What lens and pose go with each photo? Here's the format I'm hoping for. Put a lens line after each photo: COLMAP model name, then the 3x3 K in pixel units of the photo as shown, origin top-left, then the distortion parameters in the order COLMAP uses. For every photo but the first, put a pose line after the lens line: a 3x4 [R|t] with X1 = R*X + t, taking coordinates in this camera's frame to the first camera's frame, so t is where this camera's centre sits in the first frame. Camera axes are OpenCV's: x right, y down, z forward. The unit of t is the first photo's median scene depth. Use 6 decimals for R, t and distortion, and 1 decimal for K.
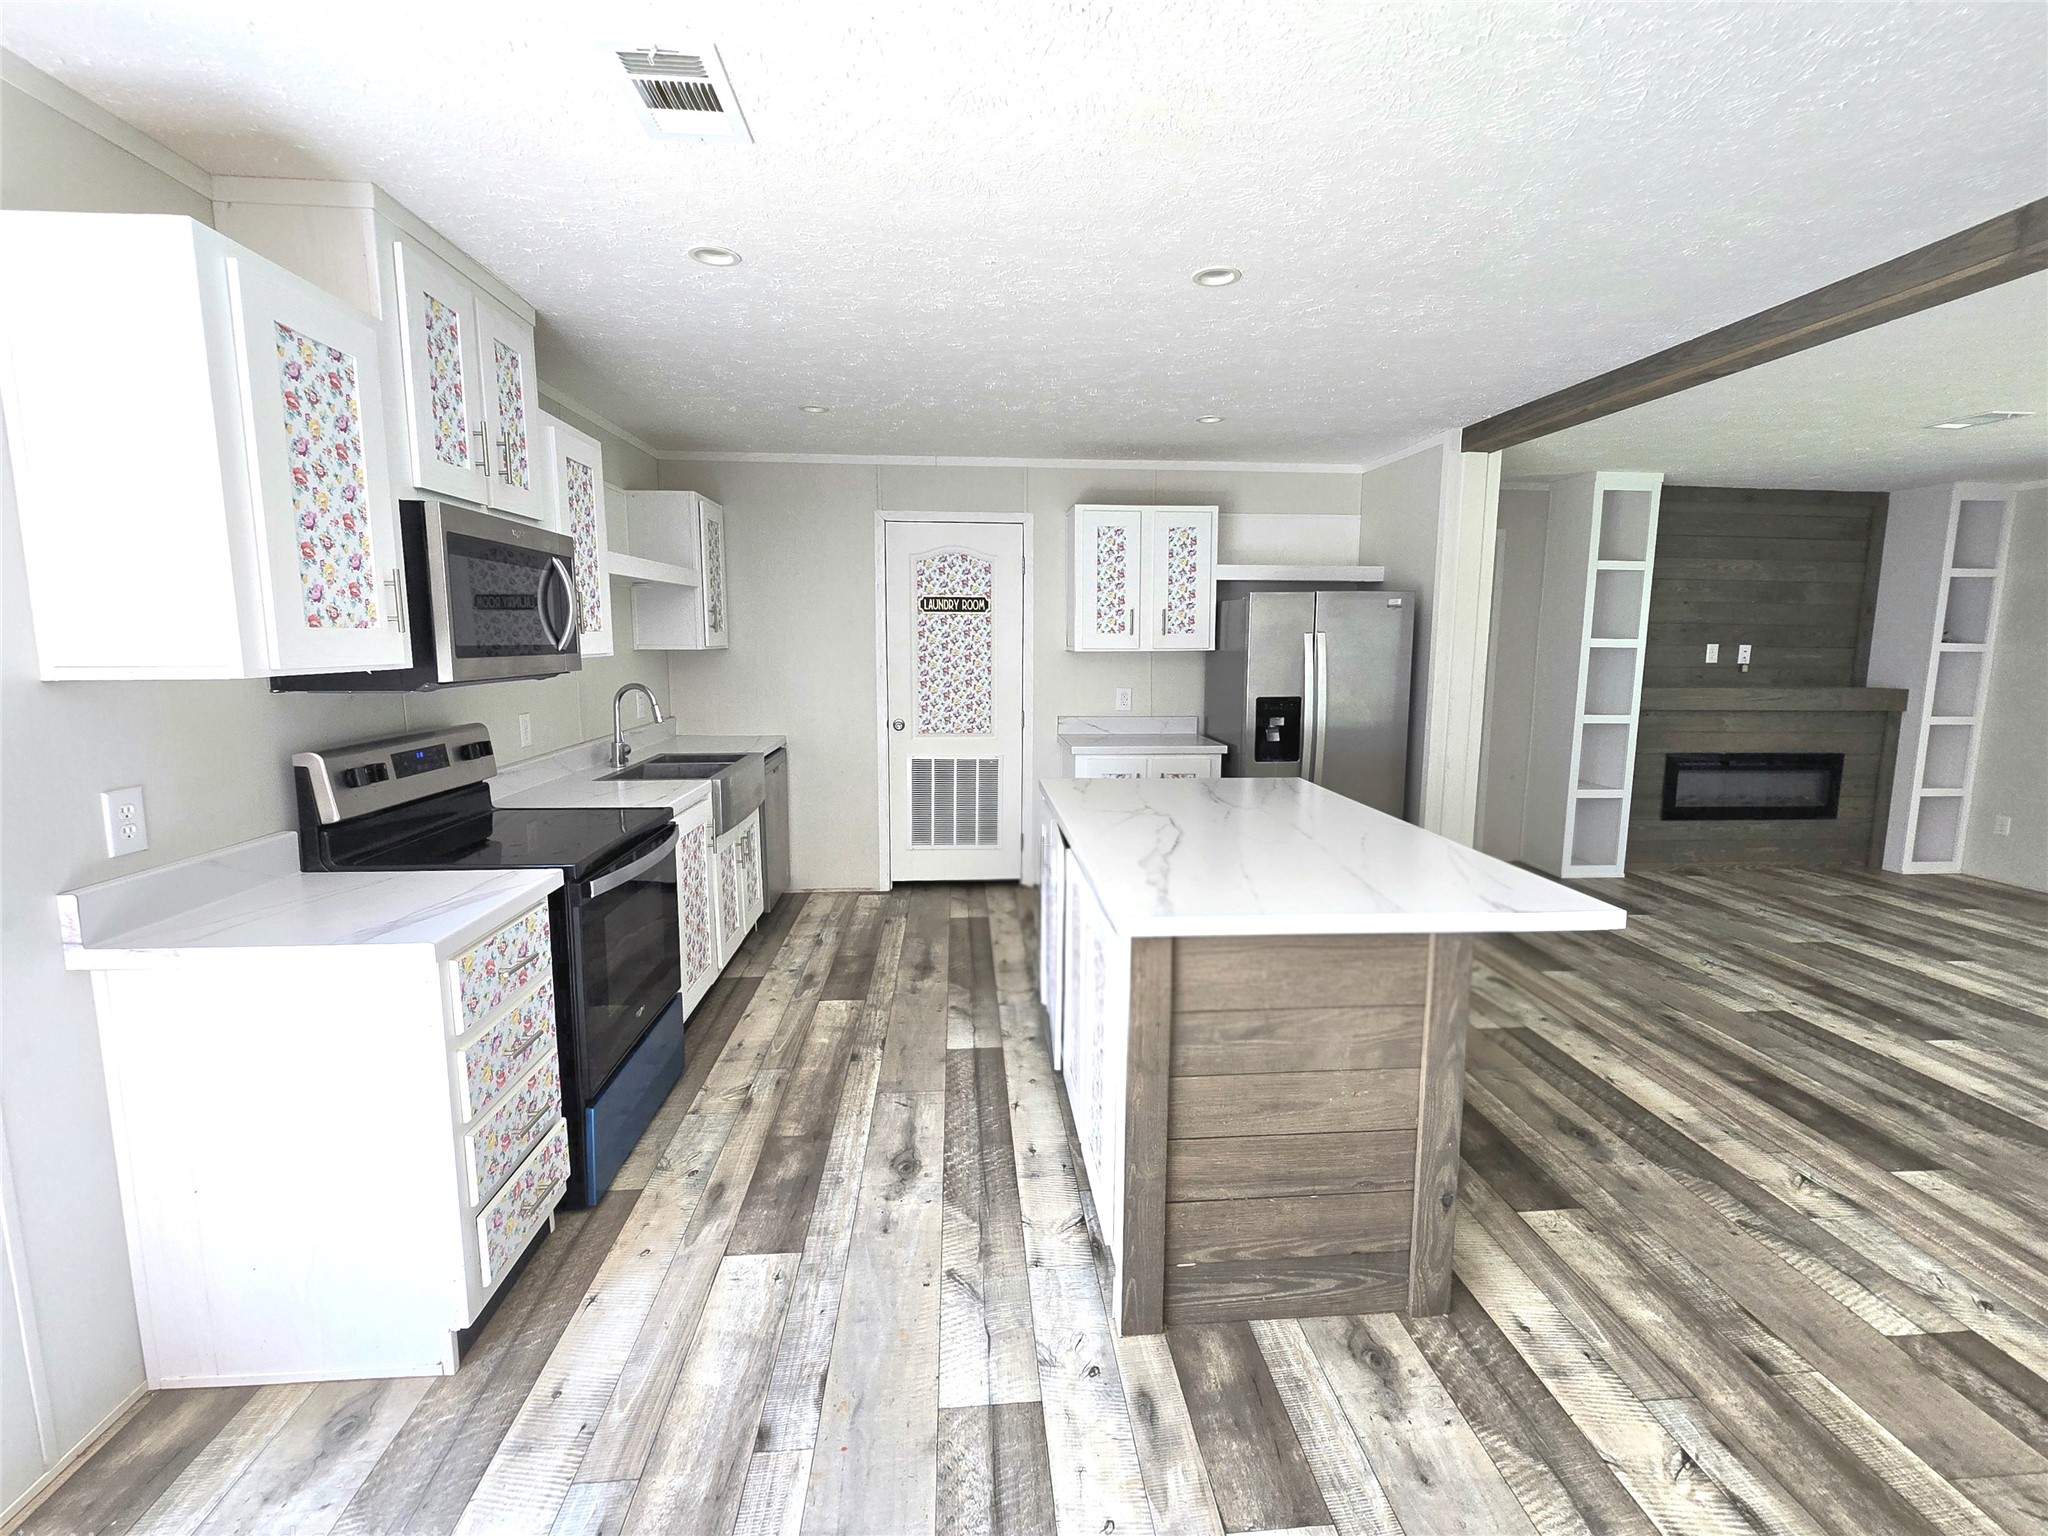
lens RADIAL K [[865.7, 0, 1119.8], [0, 865.7, 751.0], [0, 0, 1]] dist [-0.000451, -0.001377]
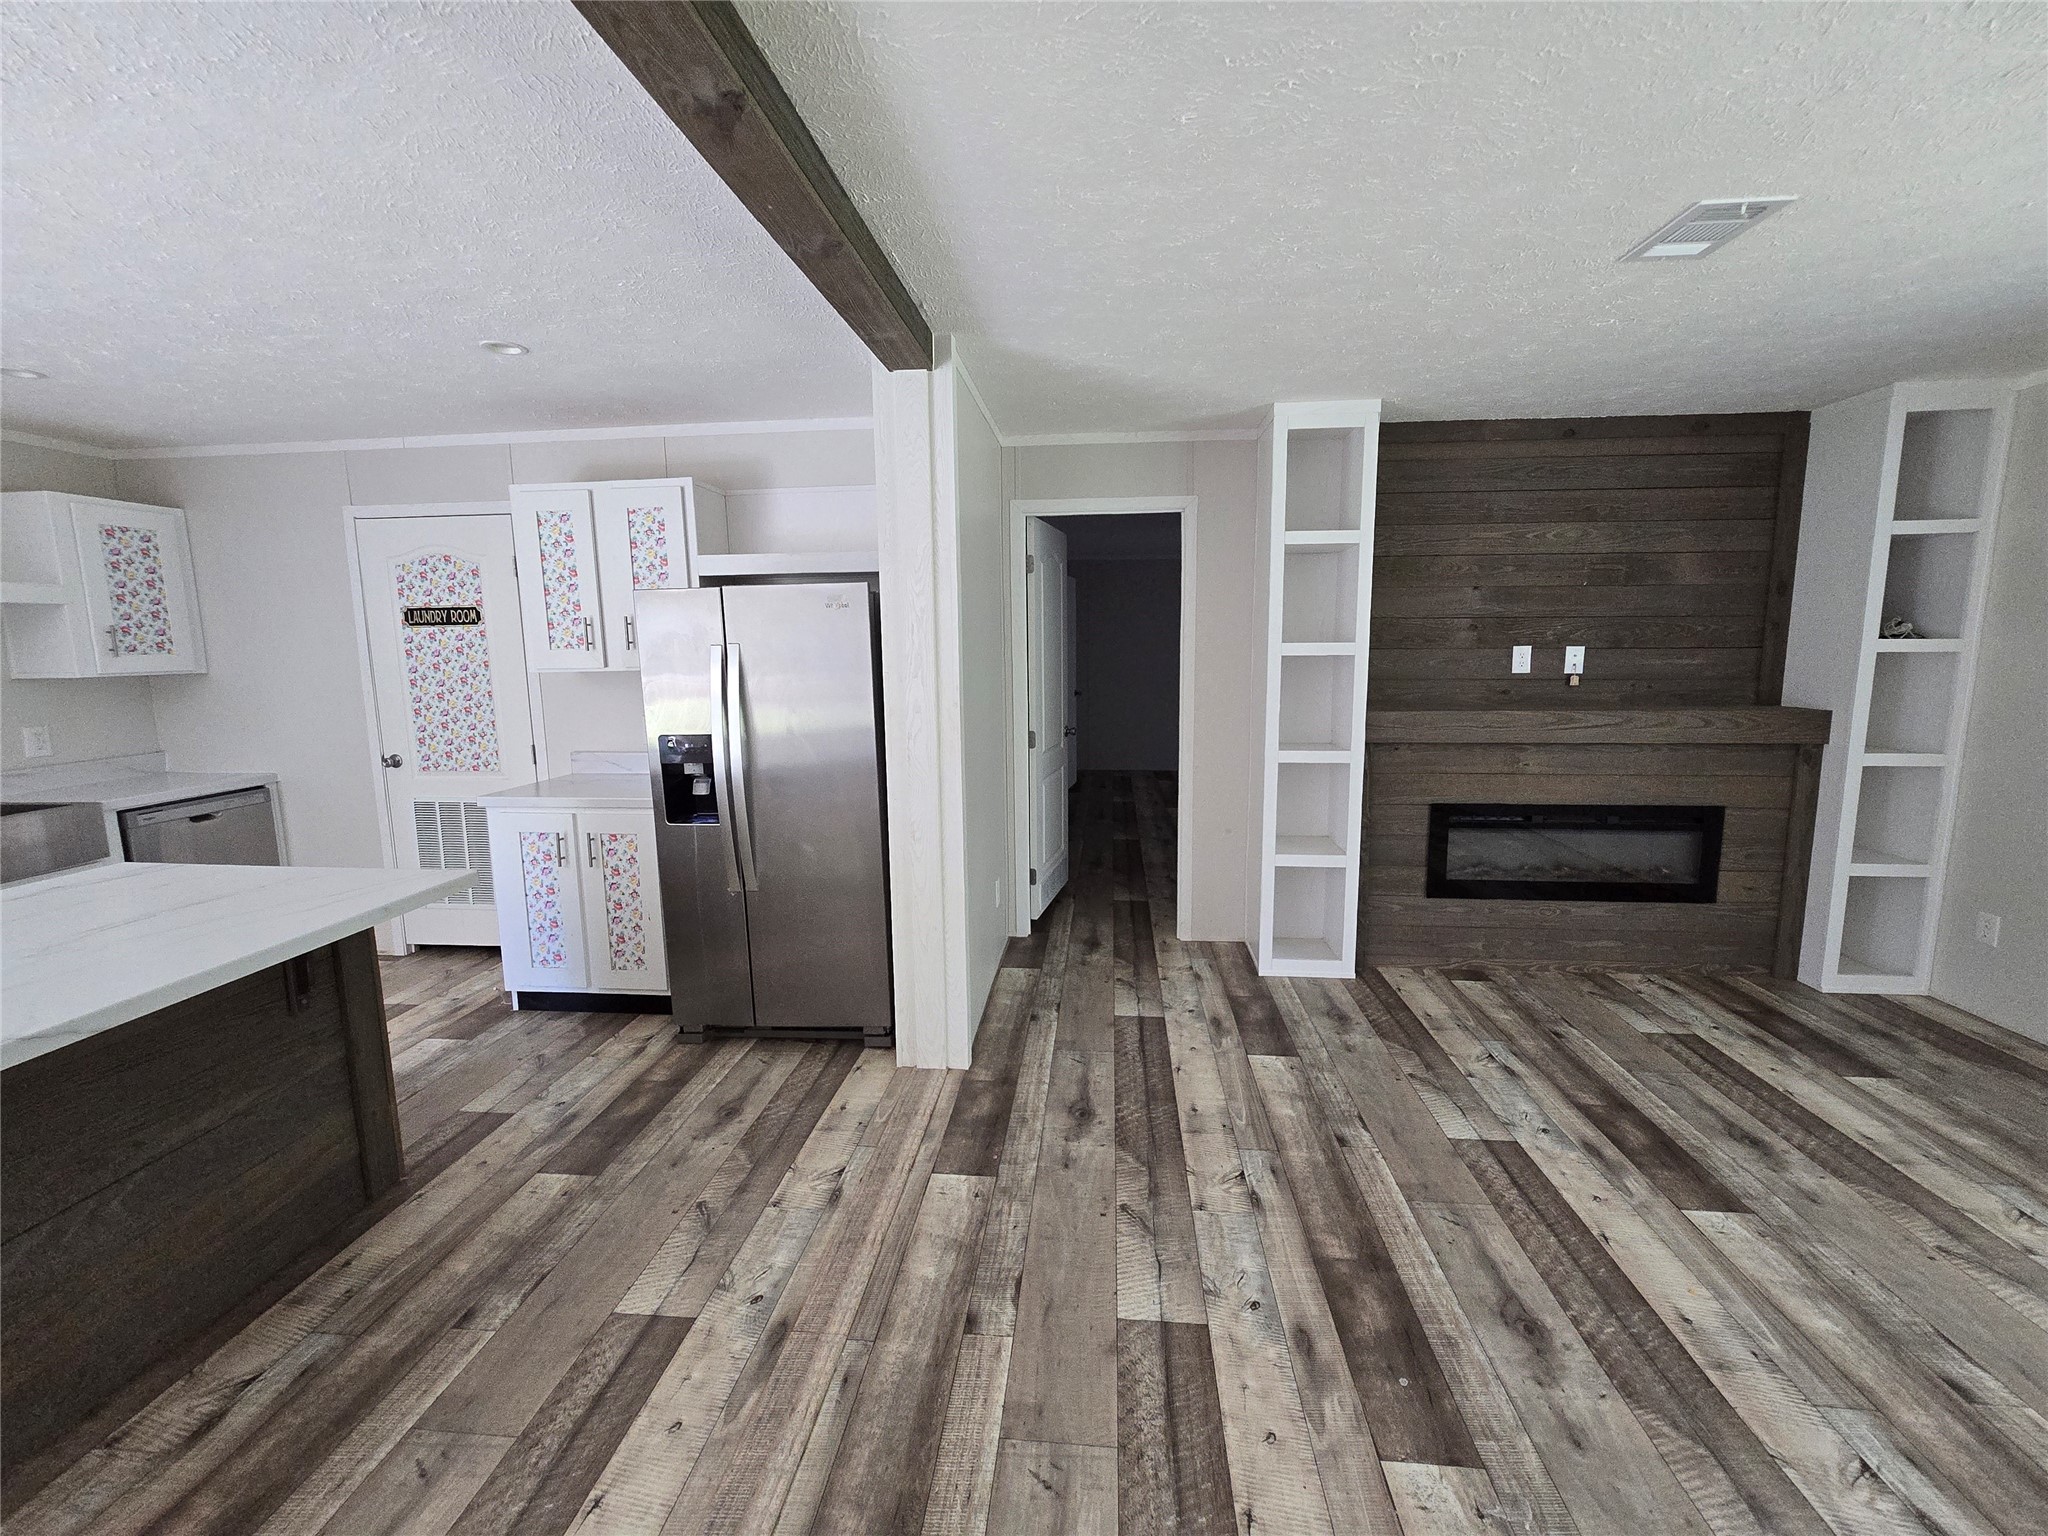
lens RADIAL K [[865.7, 0, 1047.8], [0, 865.7, 757.0], [0, 0, 1]] dist [-0.000451, -0.001377]
pose [[0.983356, 0.006550, -0.181573, 0.448759], [-0.005766, 0.999972, 0.004846, -0.036264], [0.181599, -0.003718, 0.983366, 0.249831]]
